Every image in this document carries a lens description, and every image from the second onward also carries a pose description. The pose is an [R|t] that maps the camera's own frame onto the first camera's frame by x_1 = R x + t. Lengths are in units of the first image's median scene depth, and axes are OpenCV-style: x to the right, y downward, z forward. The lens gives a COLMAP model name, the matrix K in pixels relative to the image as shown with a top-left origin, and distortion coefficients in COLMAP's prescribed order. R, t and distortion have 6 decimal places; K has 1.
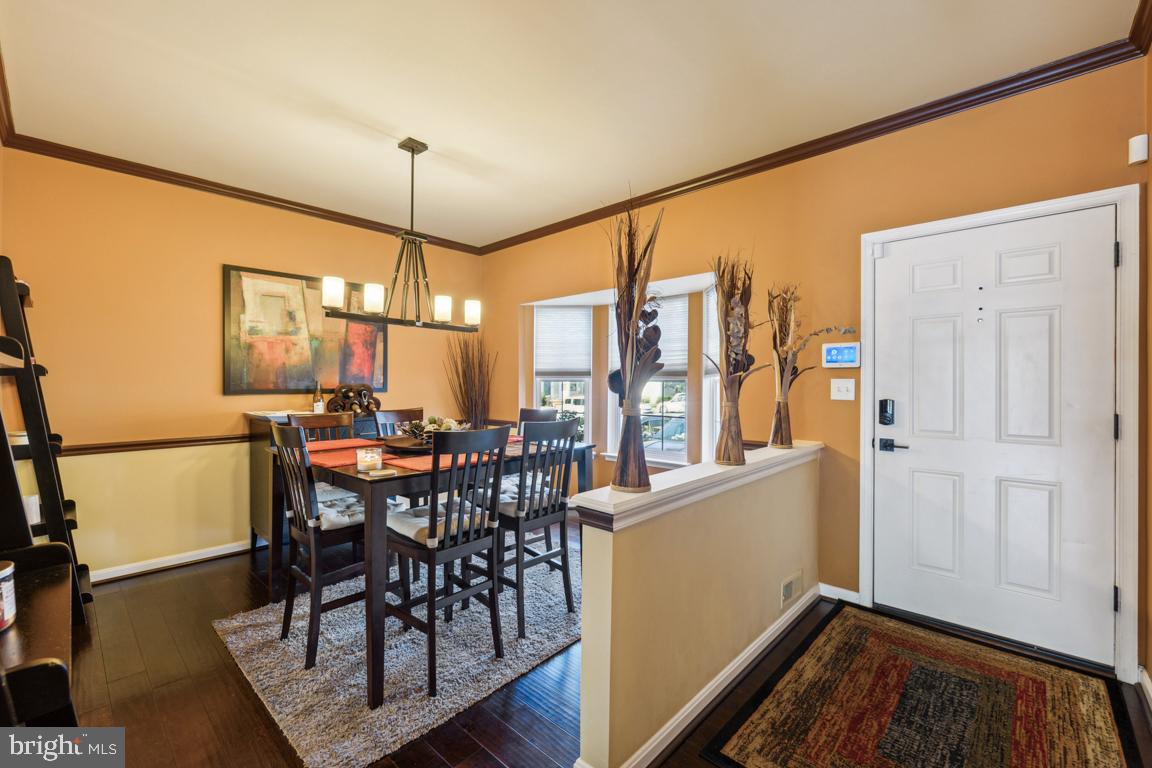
lens RADIAL K [[475.4, 0, 575.2], [0, 475.4, 379.7], [0, 0, 1]] dist [-0.002931, -0.000051]
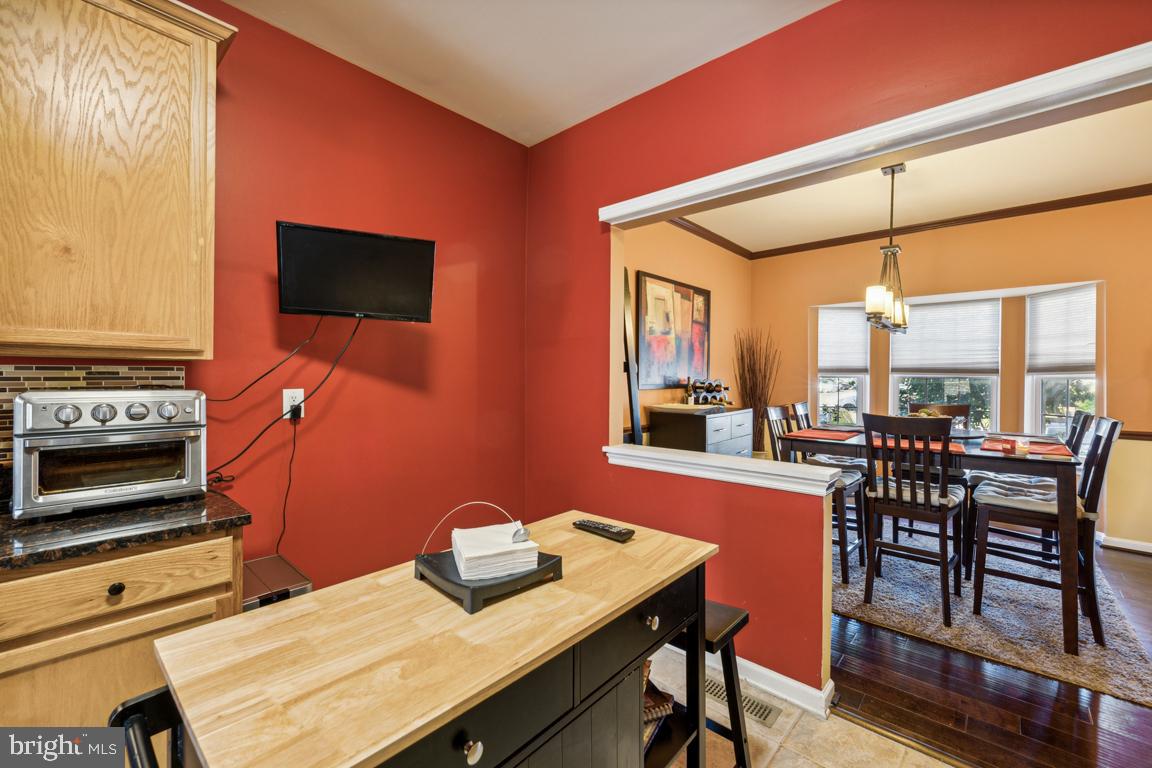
lens RADIAL K [[475.4, 0, 572.4], [0, 475.4, 376.6], [0, 0, 1]] dist [-0.002931, -0.000051]
pose [[0.999634, 0.000415, 0.027061, -0.858281], [-0.000461, 0.999998, 0.001685, 0.000802], [-0.027060, -0.001697, 0.999632, -0.088809]]
